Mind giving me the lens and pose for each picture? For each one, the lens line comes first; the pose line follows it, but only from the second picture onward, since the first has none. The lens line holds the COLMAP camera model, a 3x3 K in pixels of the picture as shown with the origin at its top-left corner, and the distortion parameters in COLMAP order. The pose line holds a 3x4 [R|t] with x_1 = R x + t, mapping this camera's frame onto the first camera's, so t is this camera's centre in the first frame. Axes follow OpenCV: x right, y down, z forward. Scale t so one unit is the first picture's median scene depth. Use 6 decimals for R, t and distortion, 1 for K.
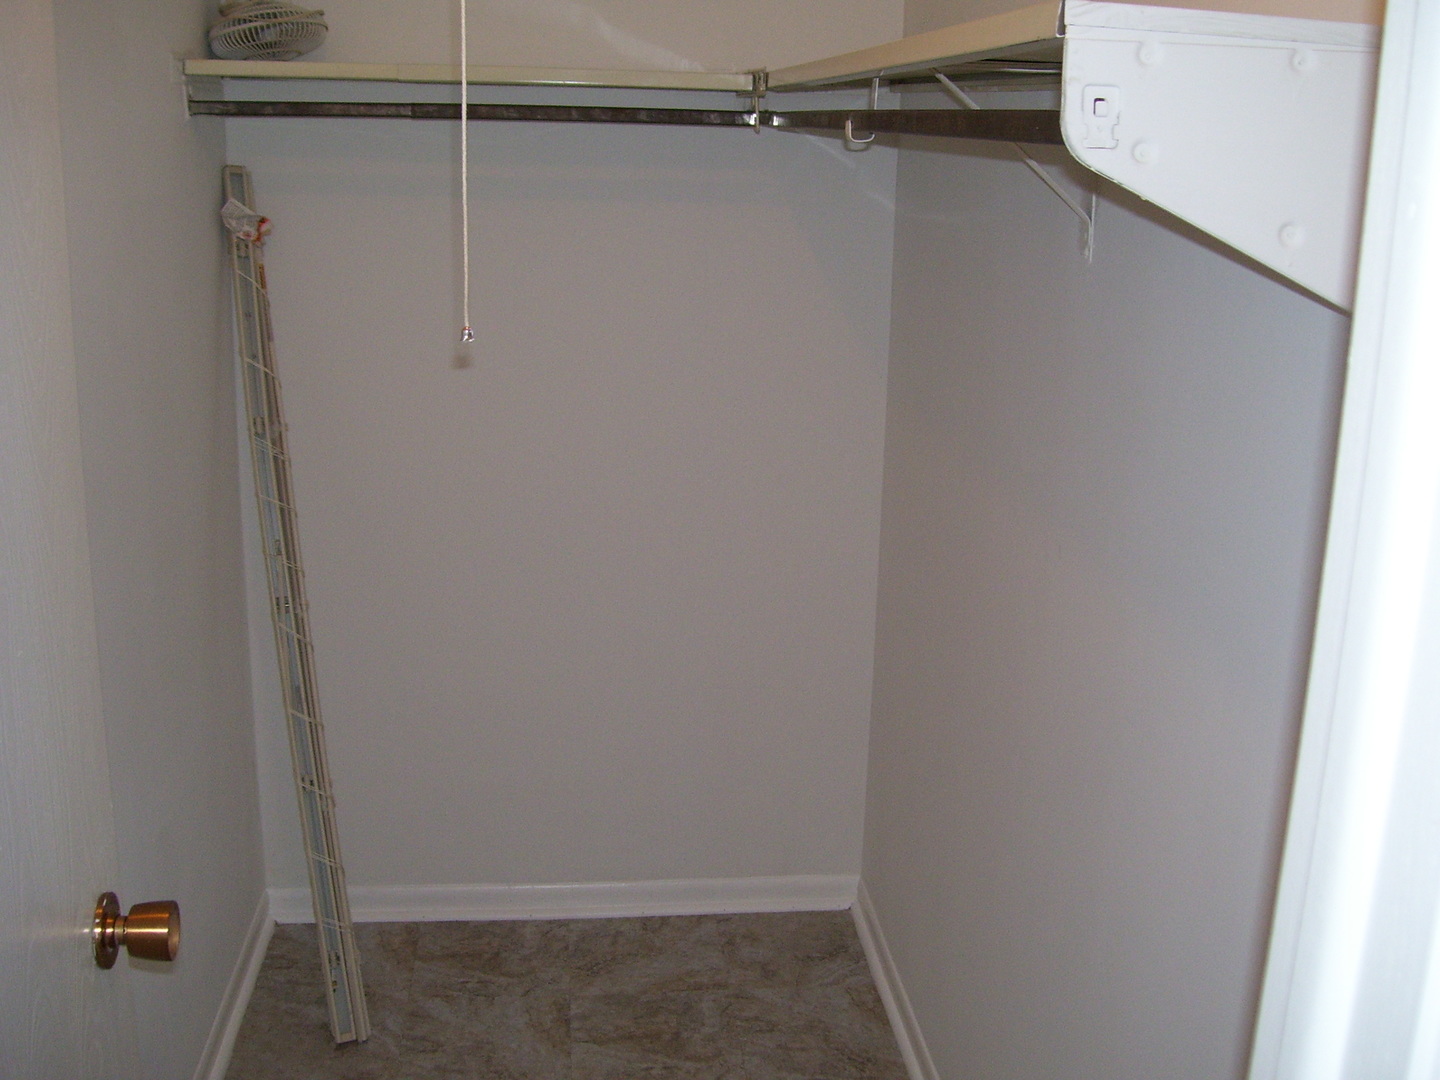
lens RADIAL K [[1544.8, 0, 720.0], [0, 1544.8, 540.0], [0, 0, 1]] dist [-0.201912, 0.167298]
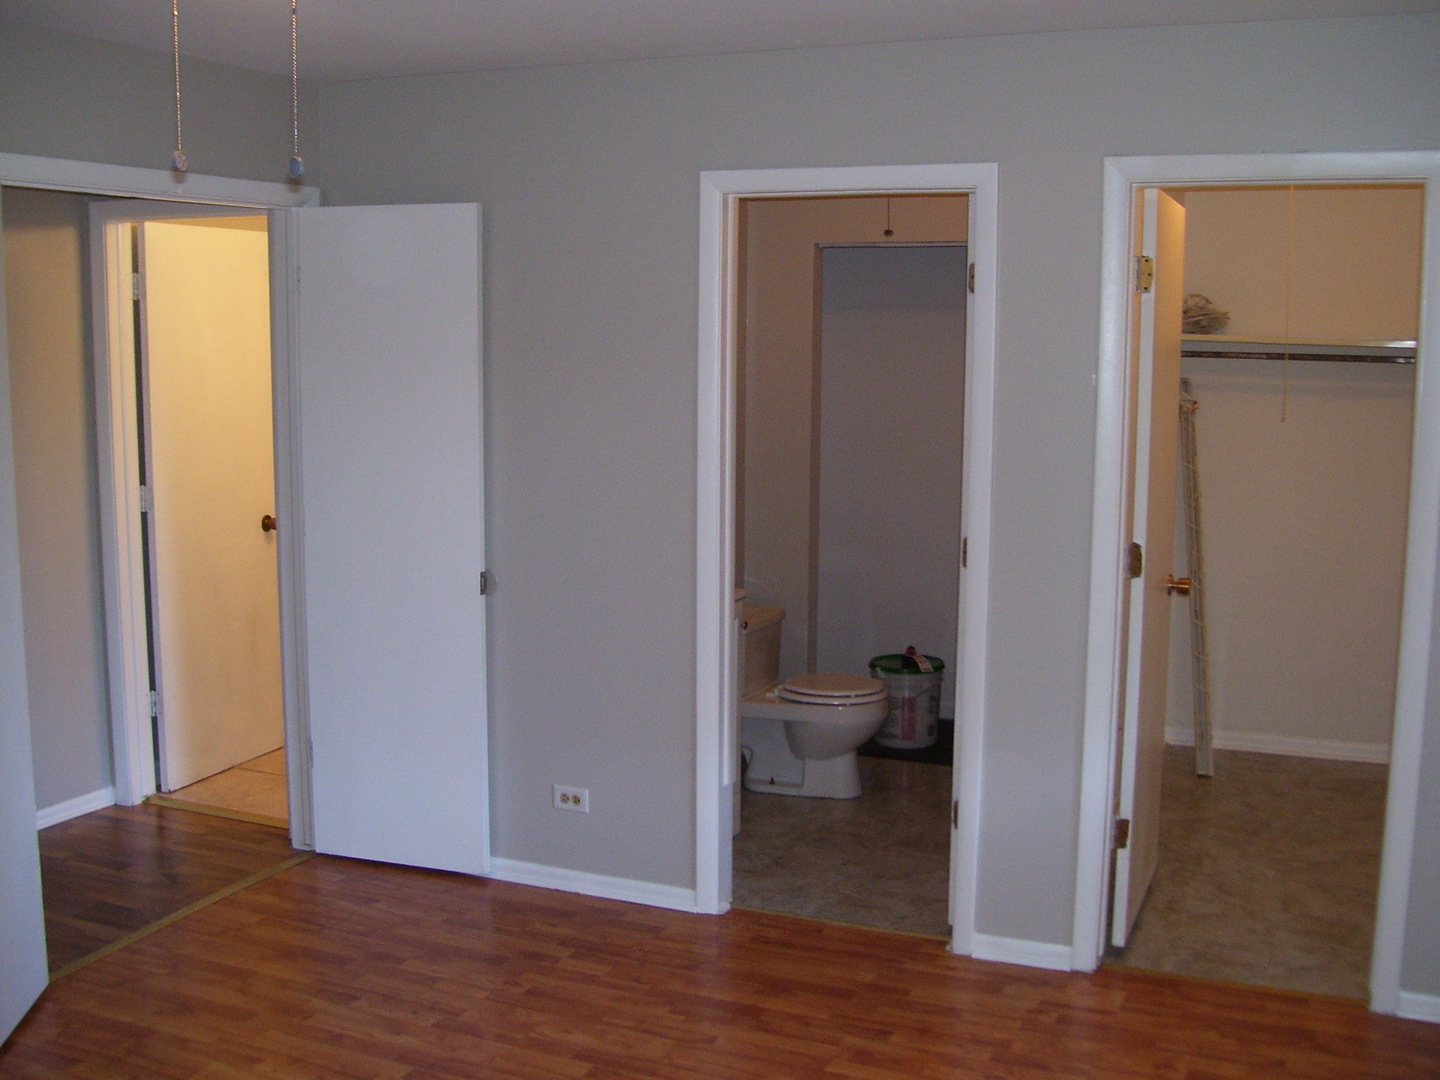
lens RADIAL K [[1544.8, 0, 720.0], [0, 1544.8, 540.0], [0, 0, 1]] dist [-0.201912, 0.167298]
pose [[0.869415, 0.040914, -0.492385, 0.212499], [-0.116095, 0.985581, -0.123095, 0.369359], [0.480249, 0.164184, 0.861629, -1.323218]]
